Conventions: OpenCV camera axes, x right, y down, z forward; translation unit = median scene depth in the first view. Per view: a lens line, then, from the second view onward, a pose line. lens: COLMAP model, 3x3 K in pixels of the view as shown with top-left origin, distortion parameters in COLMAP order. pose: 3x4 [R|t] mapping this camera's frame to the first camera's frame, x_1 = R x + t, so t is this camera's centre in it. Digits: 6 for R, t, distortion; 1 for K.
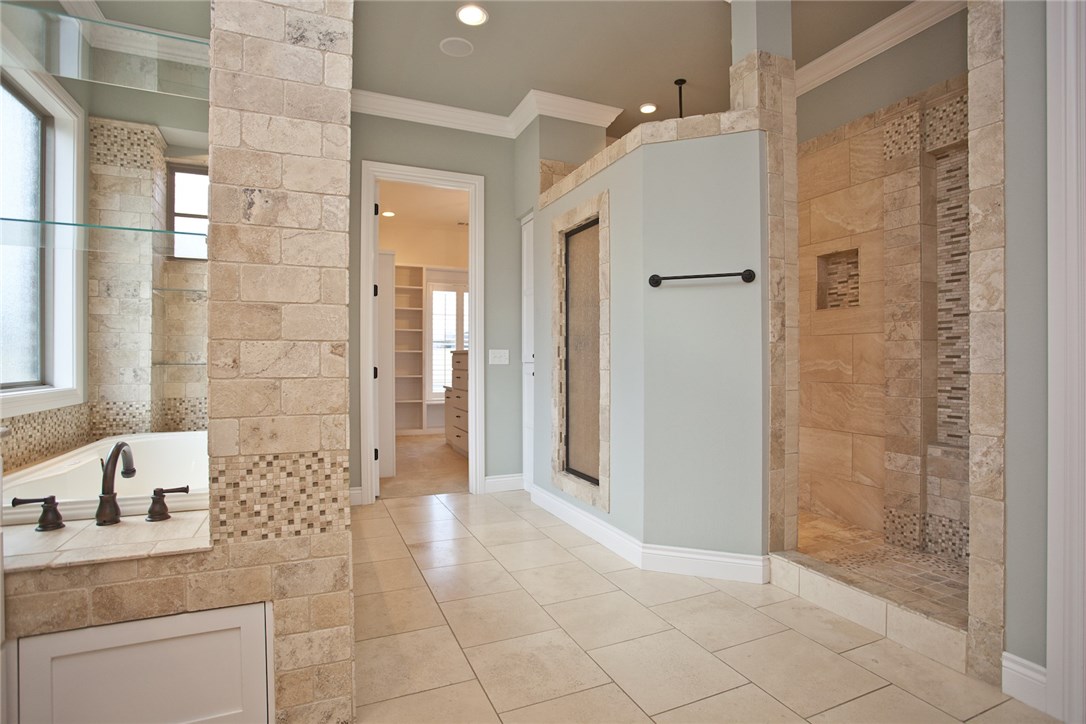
lens RADIAL K [[539.5, 0, 551.1], [0, 539.5, 361.5], [0, 0, 1]] dist [-0.079467, 0.039672]
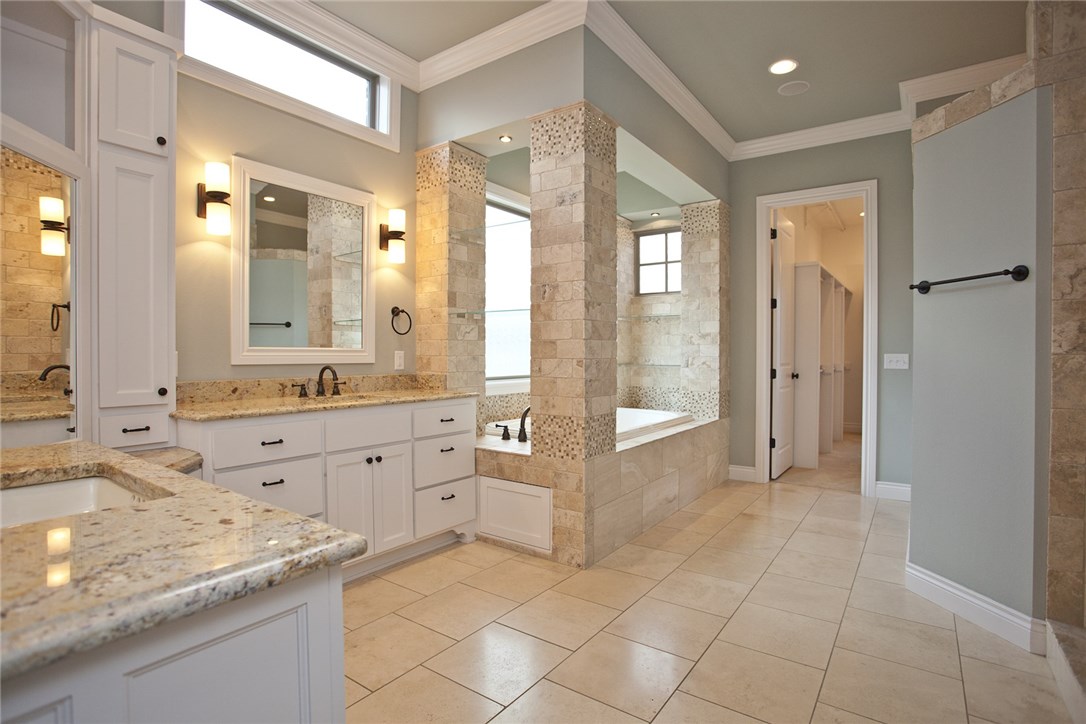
lens RADIAL K [[539.5, 0, 551.1], [0, 539.5, 361.5], [0, 0, 1]] dist [-0.079467, 0.039672]
pose [[0.515870, 0.013079, -0.856567, 1.192121], [-0.004251, 0.999910, 0.012707, -0.053523], [0.856656, -0.002914, 0.515879, -0.060986]]
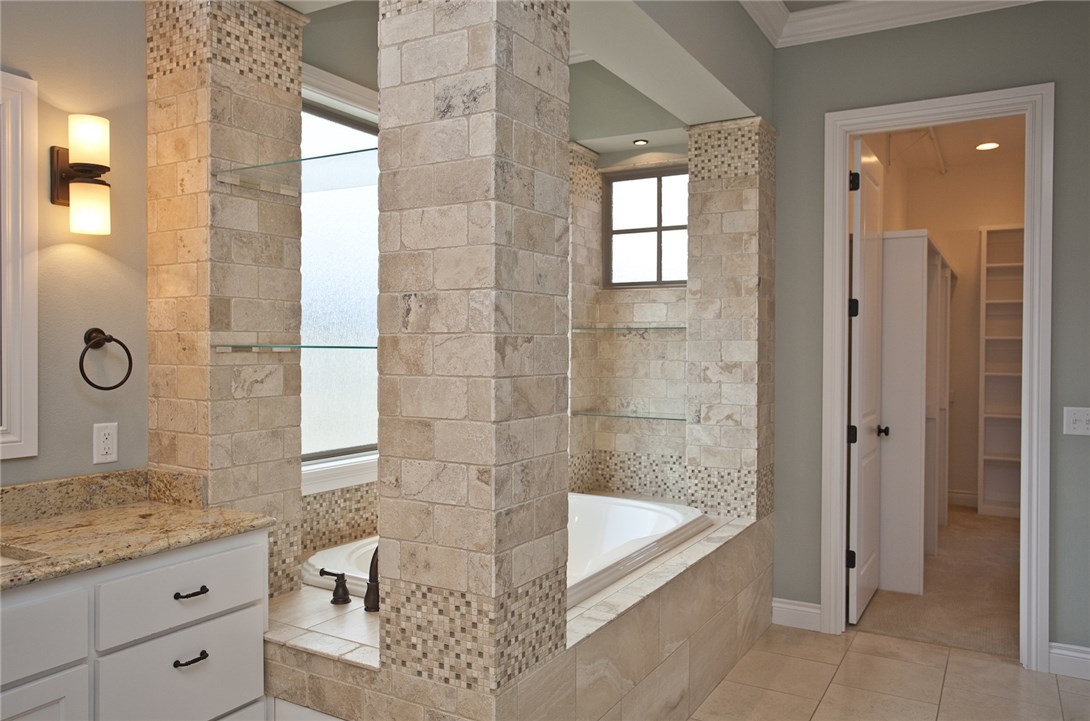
lens RADIAL K [[807.0, 0, 545.0], [0, 807.0, 360.5], [0, 0, 1]] dist [-0.051043, 0.085580]
pose [[0.588495, 0.014920, -0.808363, 0.679878], [-0.007485, 0.999887, 0.013006, -0.223134], [0.808466, -0.001603, 0.588540, 0.348107]]
